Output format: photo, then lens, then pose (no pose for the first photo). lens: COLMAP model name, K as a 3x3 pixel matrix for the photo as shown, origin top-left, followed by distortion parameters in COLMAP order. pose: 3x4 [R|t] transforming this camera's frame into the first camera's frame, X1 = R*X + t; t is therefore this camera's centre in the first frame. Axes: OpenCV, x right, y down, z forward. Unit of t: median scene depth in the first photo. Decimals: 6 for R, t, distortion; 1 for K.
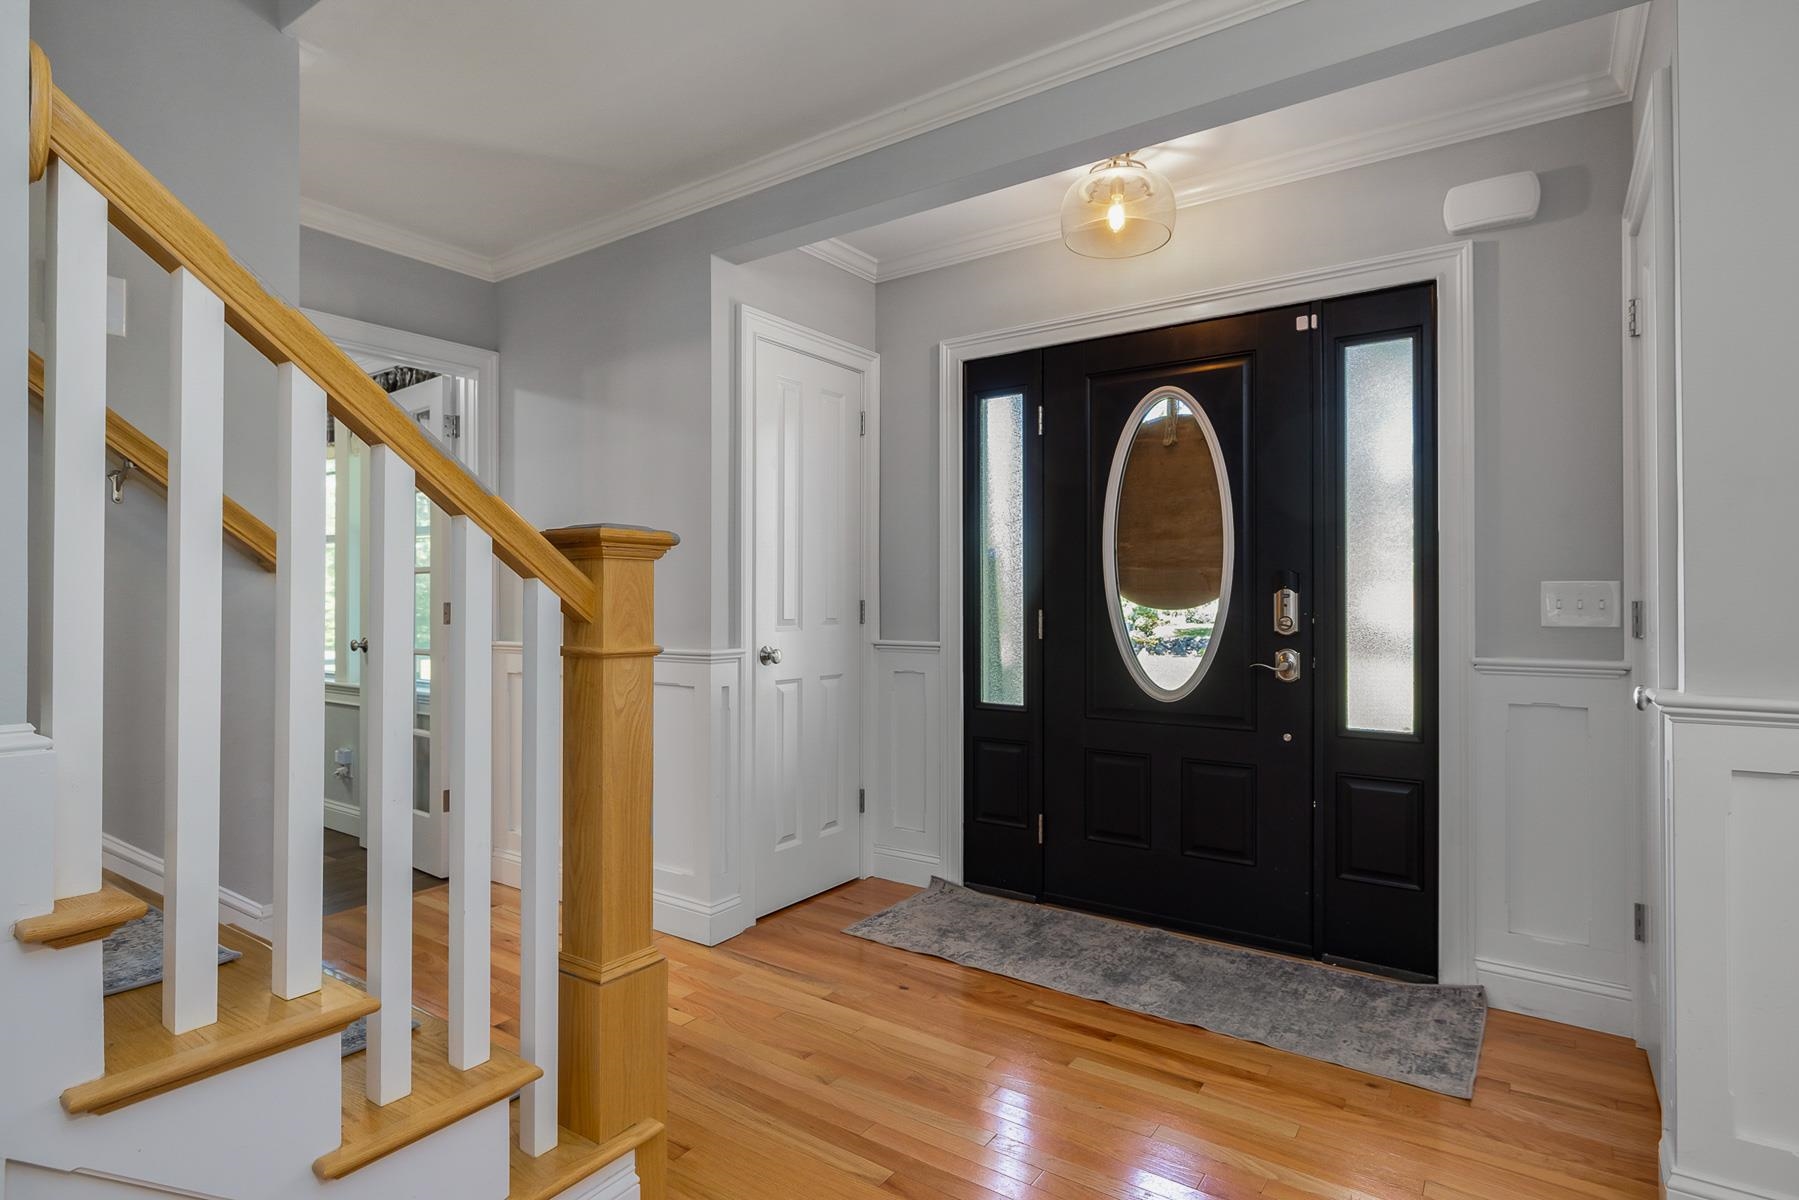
lens RADIAL K [[930.2, 0, 909.7], [0, 930.2, 596.1], [0, 0, 1]] dist [-0.003166, 0.000825]
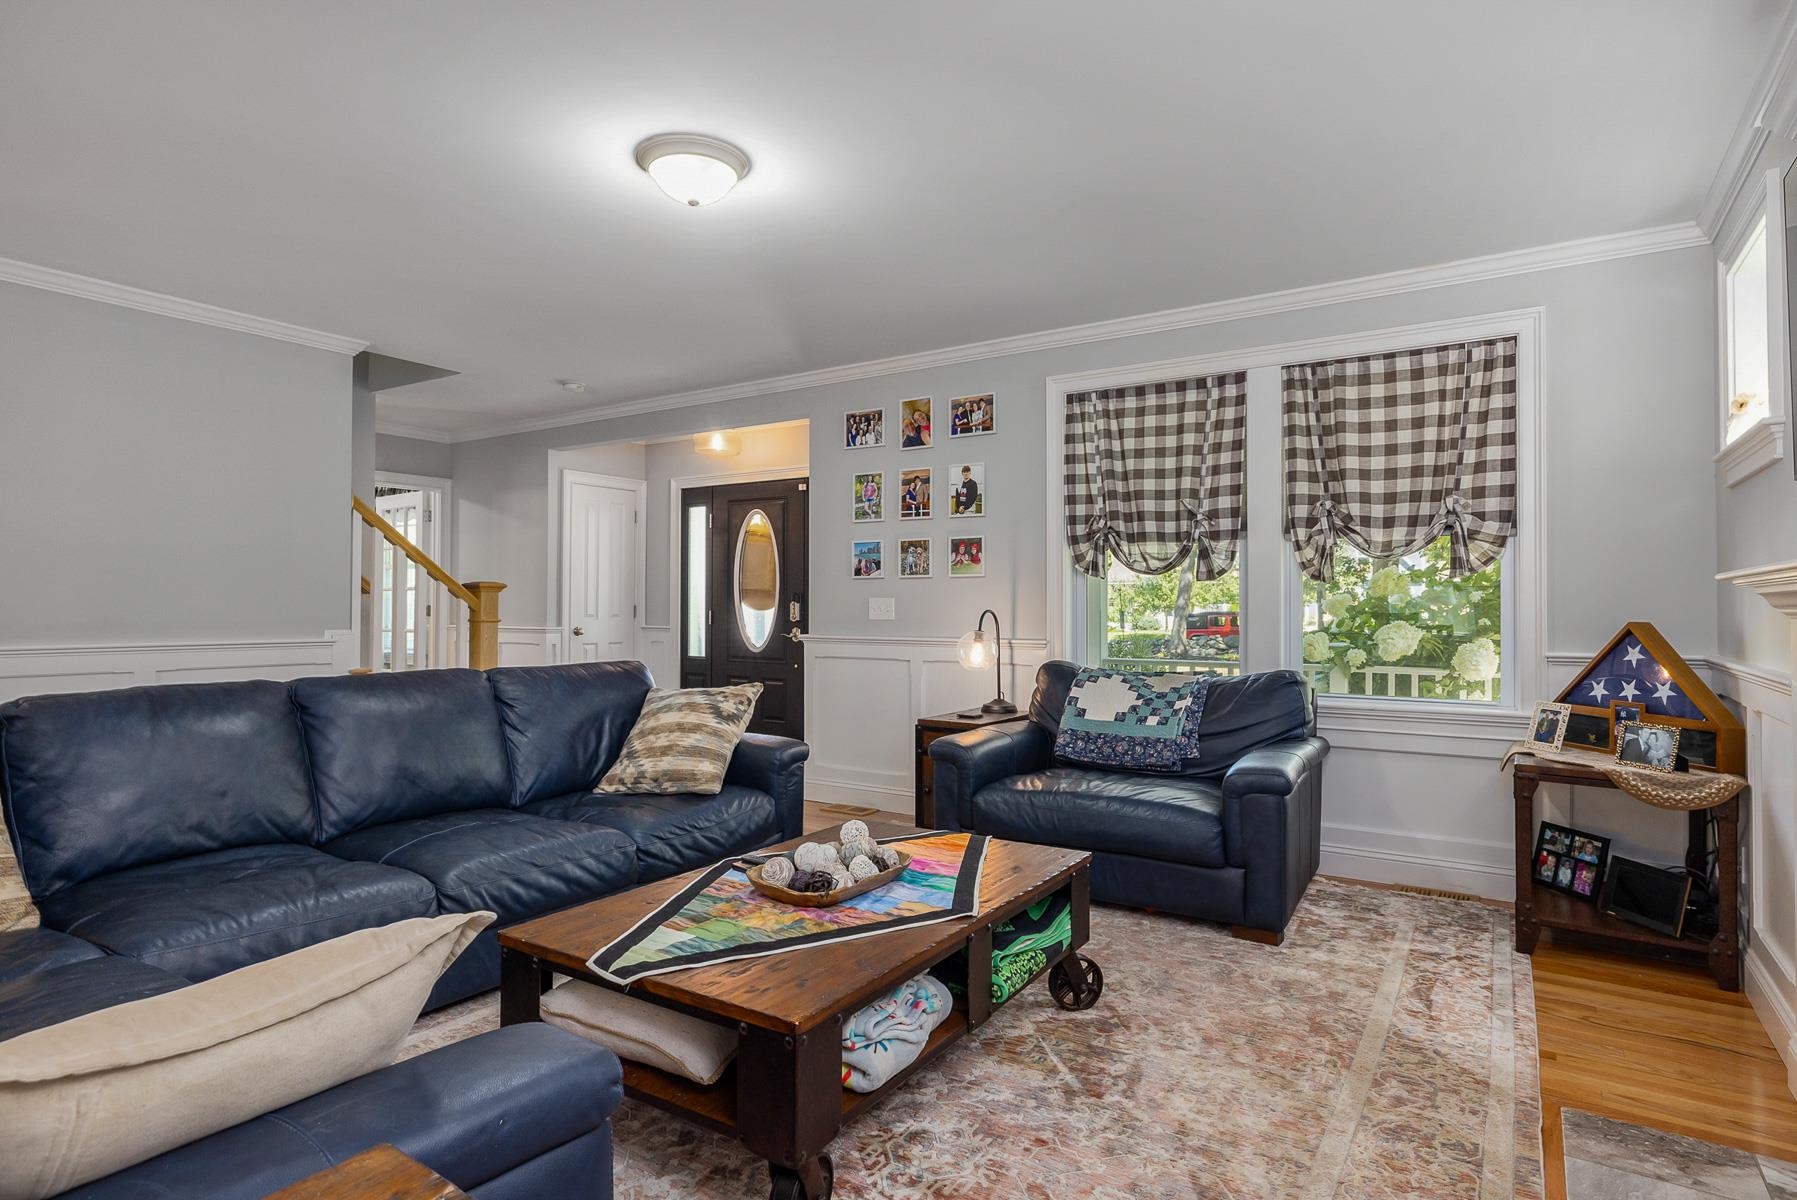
lens RADIAL K [[966.6, 0, 896.3], [0, 966.6, 588.2], [0, 0, 1]] dist [0.003686, 0.000295]
pose [[0.999865, 0.007043, 0.014871, 0.574491], [-0.006818, 0.999862, -0.015148, -0.006323], [-0.014975, 0.015044, 0.999775, -1.292874]]
